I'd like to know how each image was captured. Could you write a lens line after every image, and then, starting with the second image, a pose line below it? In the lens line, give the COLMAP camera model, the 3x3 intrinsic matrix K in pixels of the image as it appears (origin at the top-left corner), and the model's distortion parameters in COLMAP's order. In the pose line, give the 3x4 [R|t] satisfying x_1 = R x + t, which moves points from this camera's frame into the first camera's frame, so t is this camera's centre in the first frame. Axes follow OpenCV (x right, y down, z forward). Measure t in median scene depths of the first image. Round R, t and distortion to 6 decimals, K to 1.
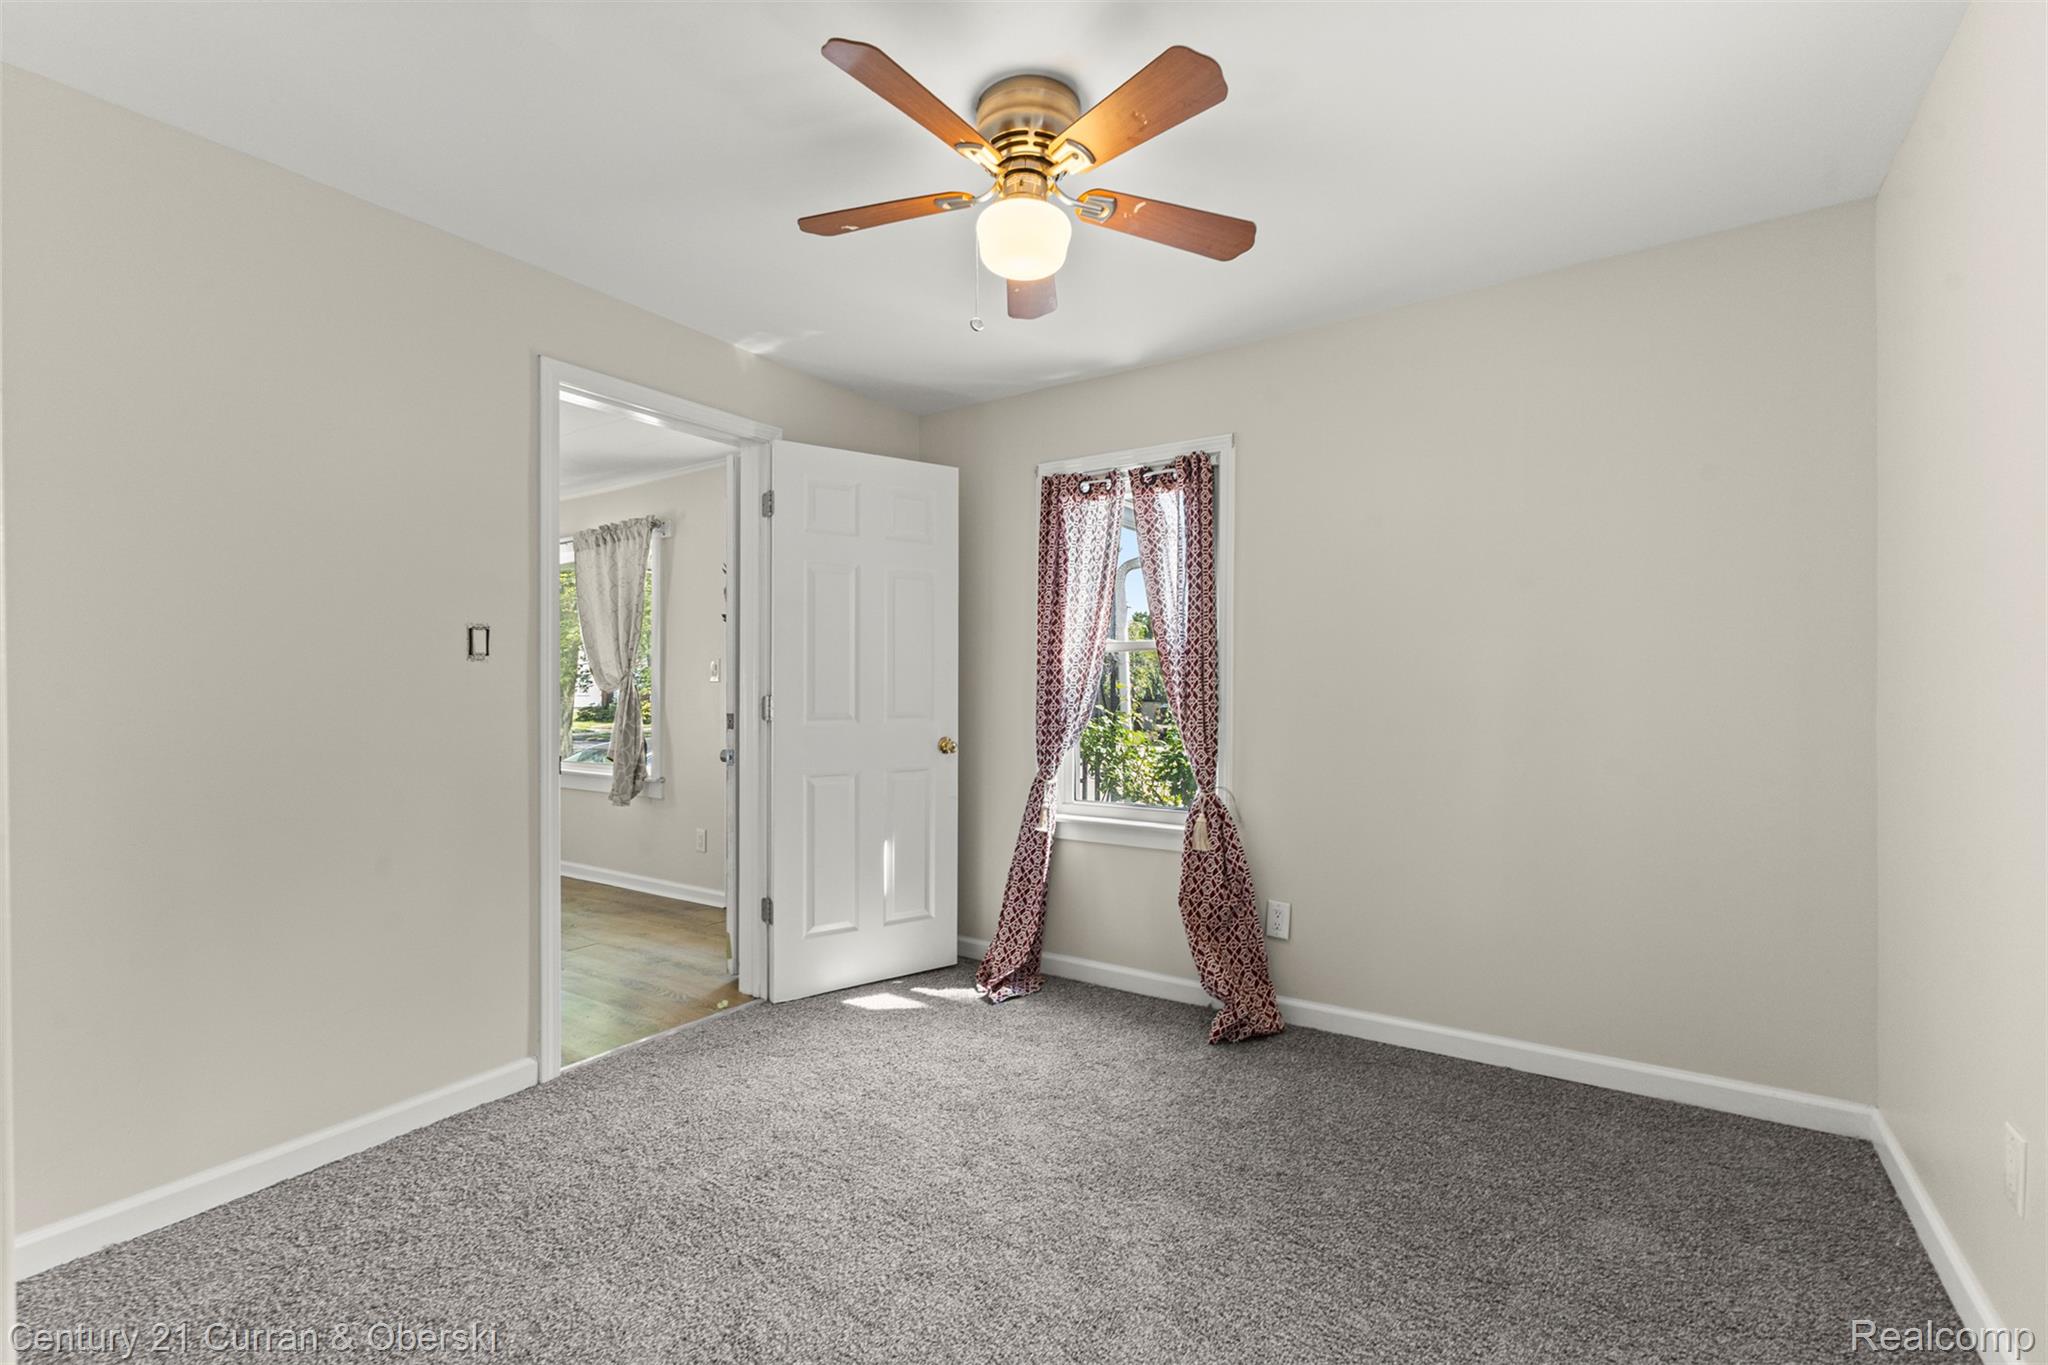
lens RADIAL K [[899.5, 0, 1027.0], [0, 899.5, 685.3], [0, 0, 1]] dist [0.017762, 0.000021]
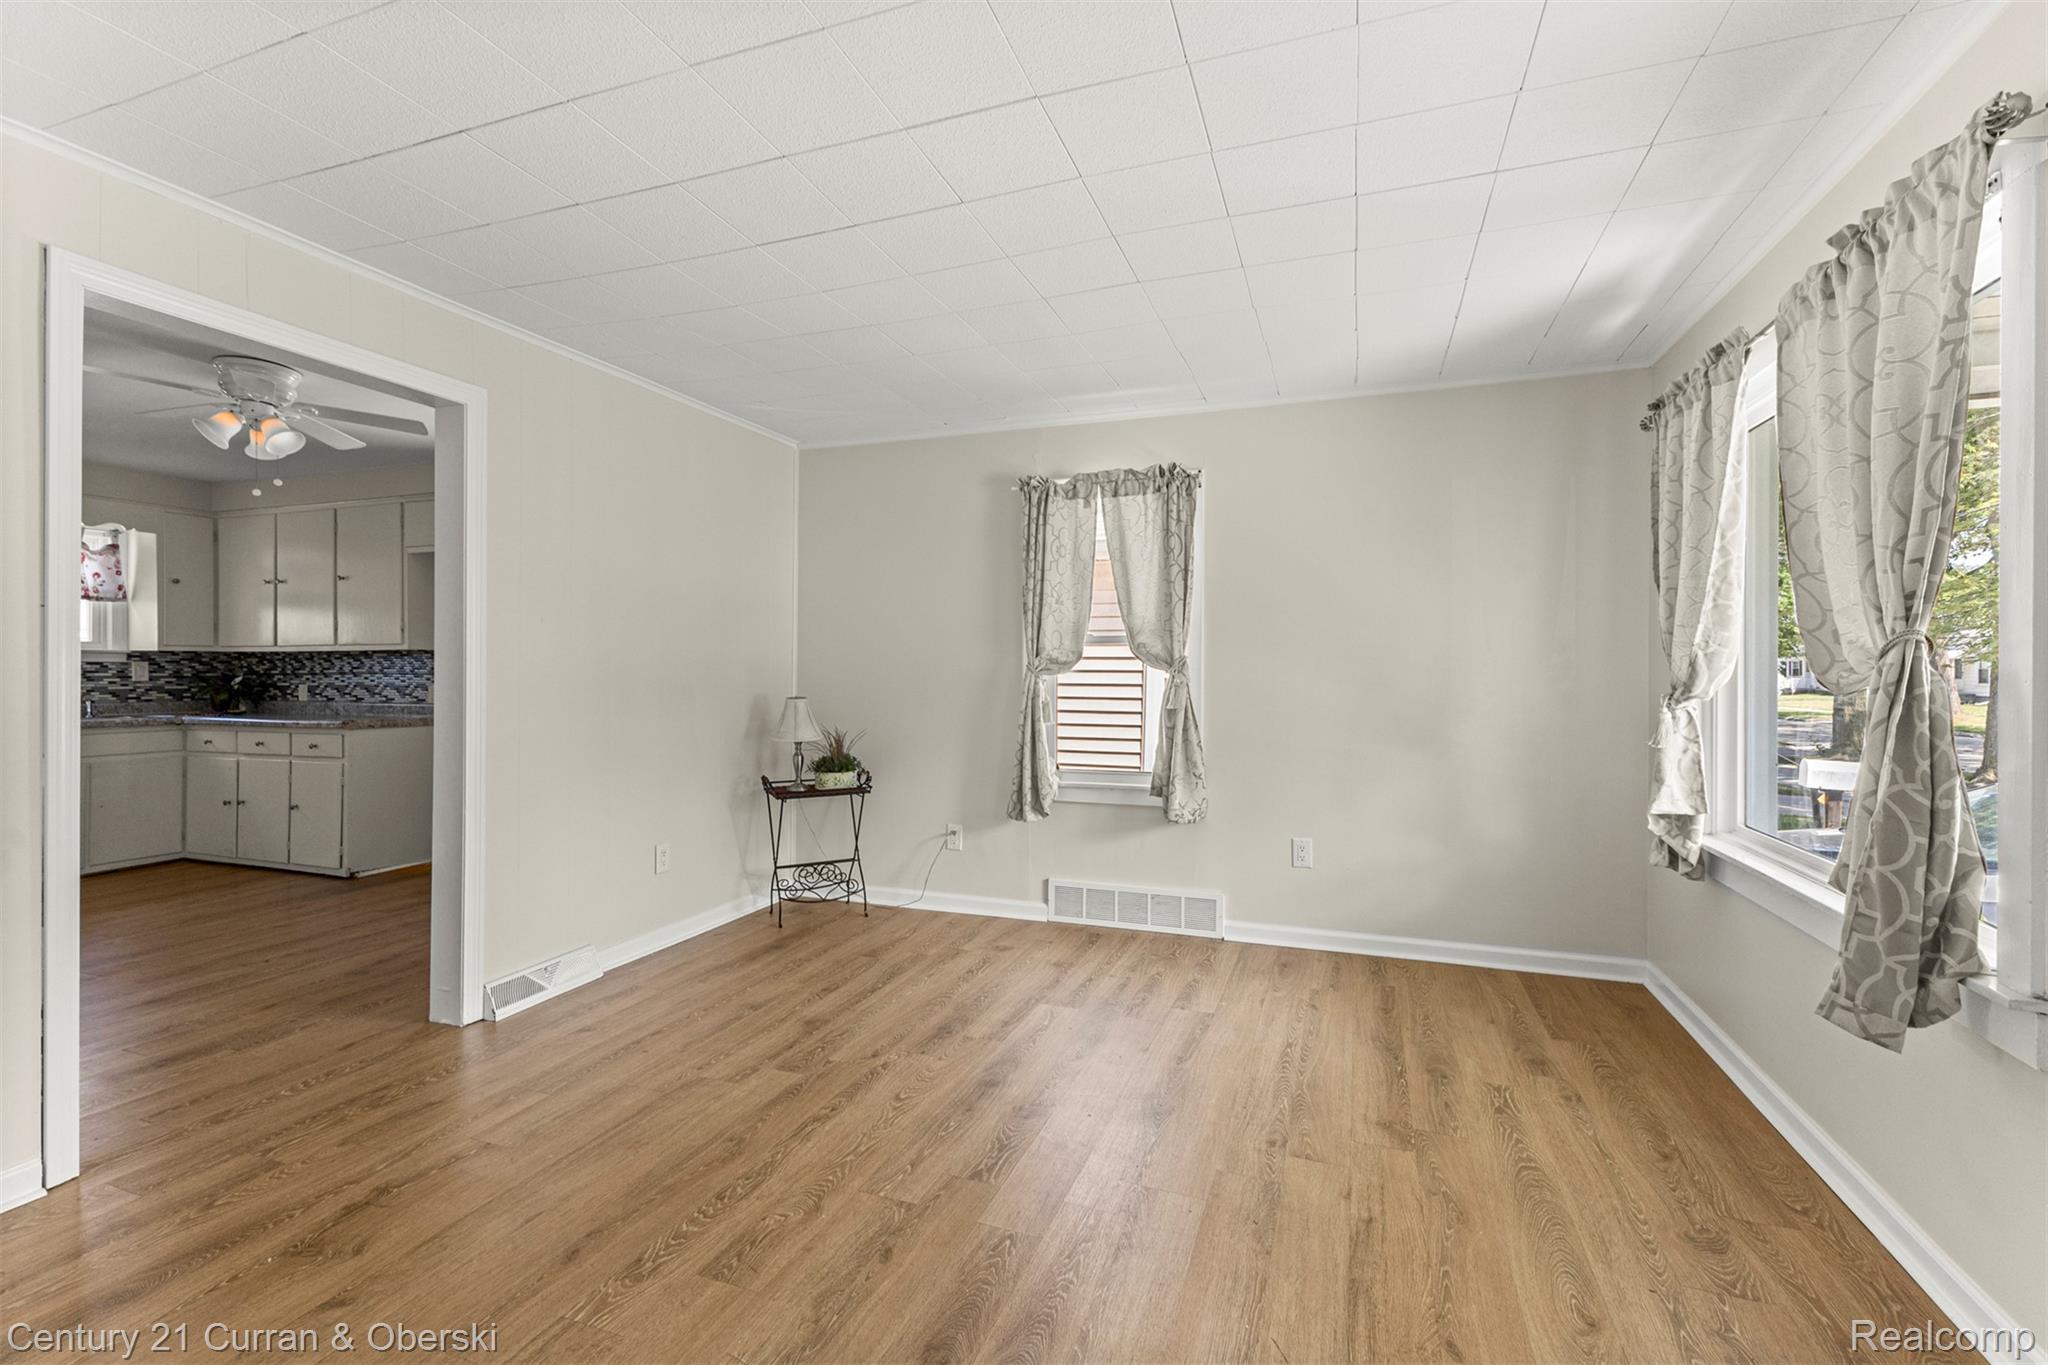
lens RADIAL K [[884.2, 0, 1033.4], [0, 884.2, 670.1], [0, 0, 1]] dist [0.005781, -0.001061]
pose [[0.235349, -0.000134, -0.971911, -0.207469], [-0.001193, 0.999999, -0.000427, -0.000375], [0.971910, 0.001260, 0.235349, 0.626791]]
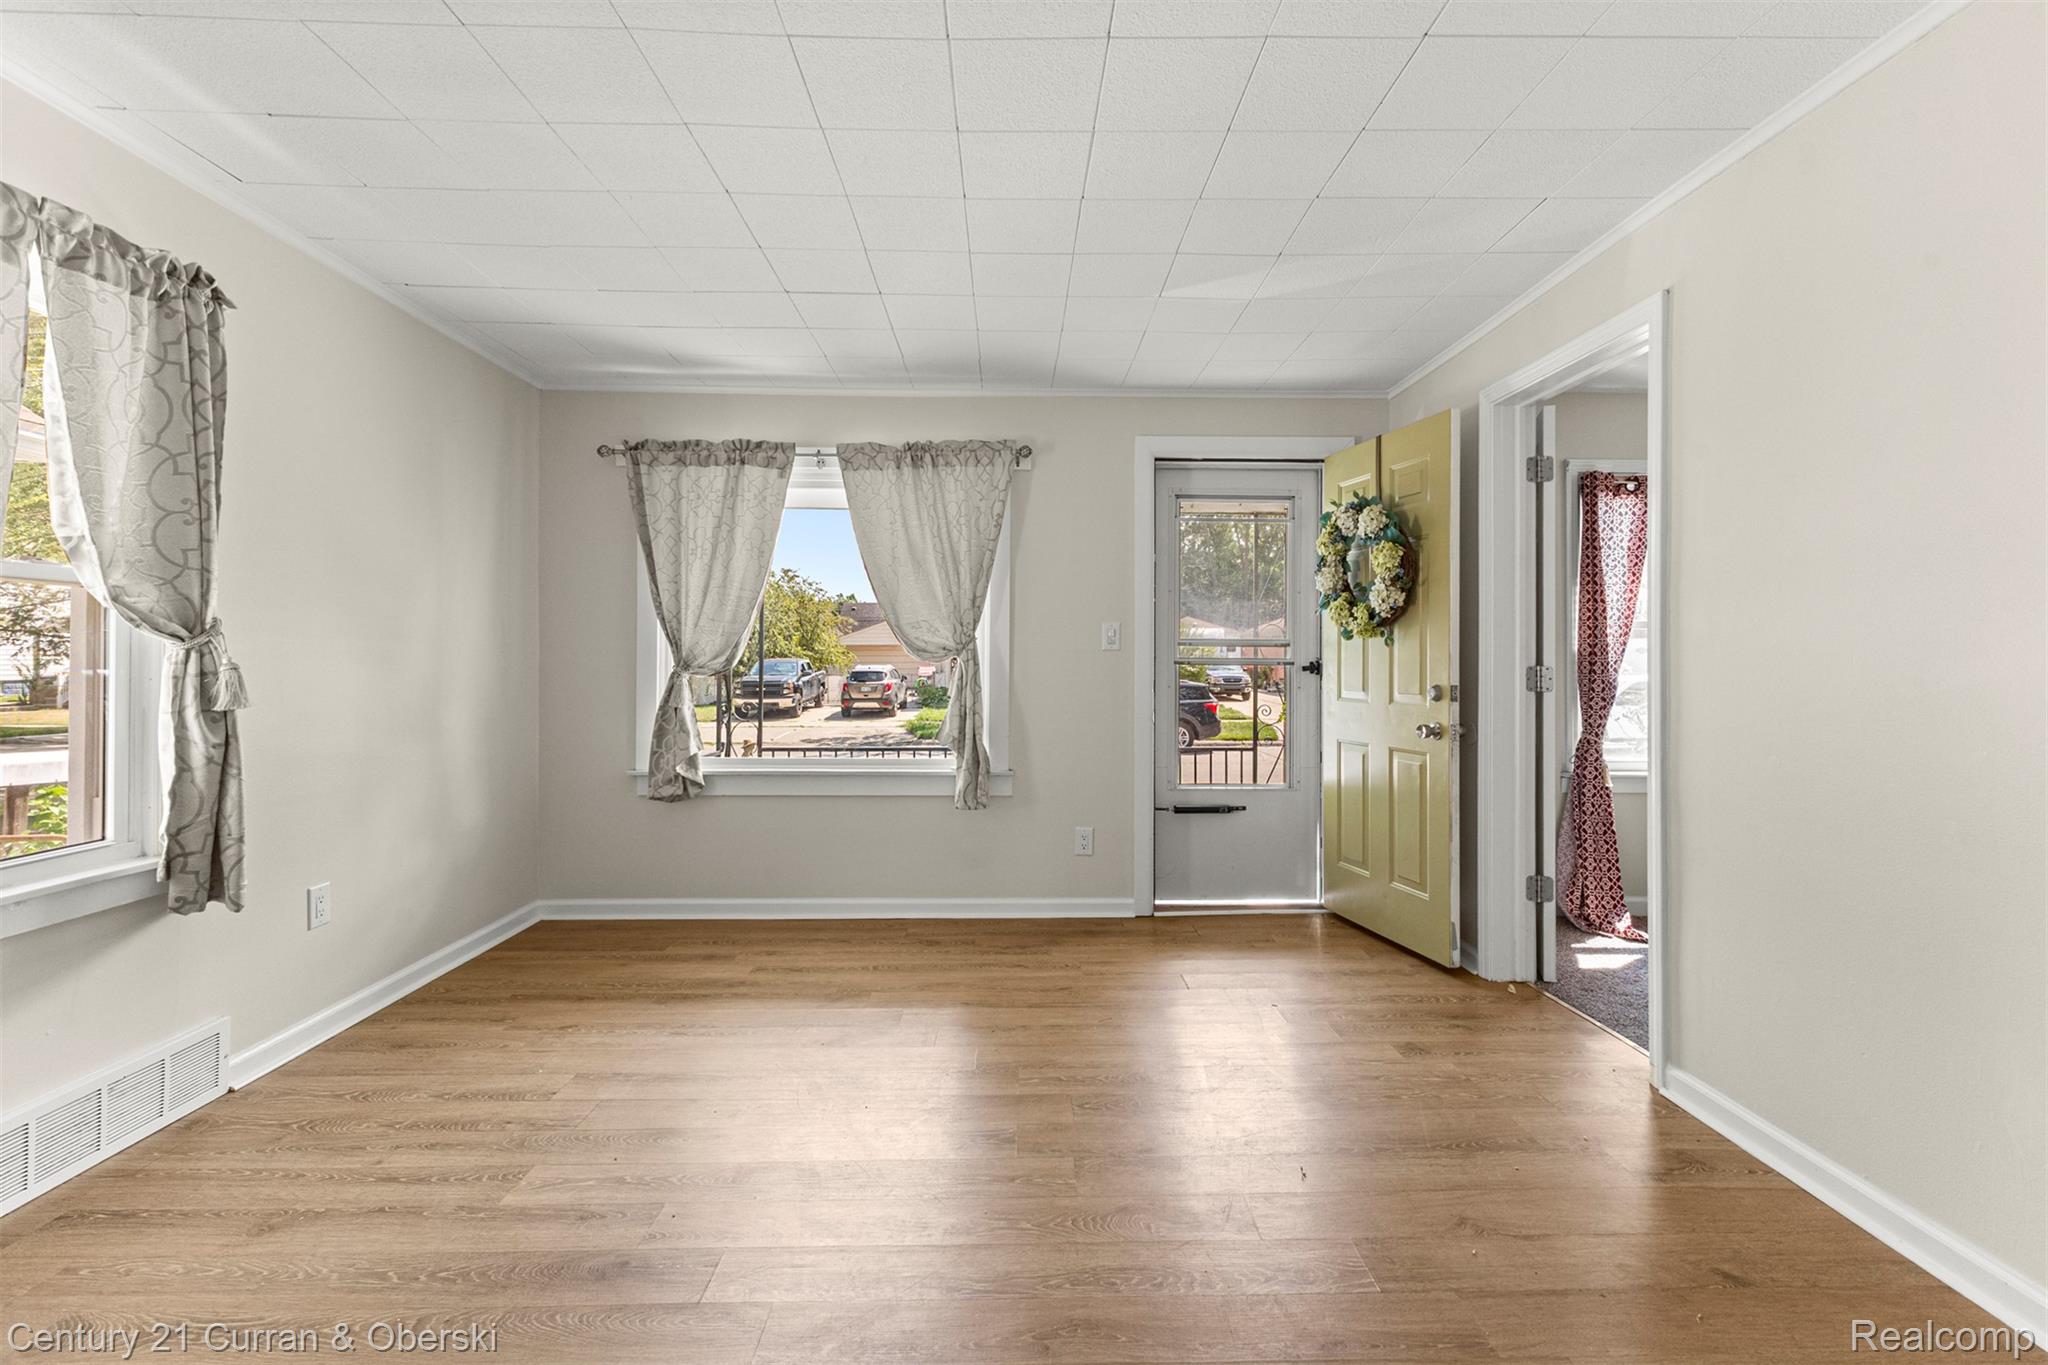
lens RADIAL K [[891.6, 0, 1029.9], [0, 891.6, 652.6], [0, 0, 1]] dist [0.014307, -0.005612]
pose [[0.821923, 0.010152, 0.569508, -0.845286], [-0.006721, 0.999944, -0.008125, 0.005223], [-0.569559, 0.002850, 0.821946, 0.343129]]
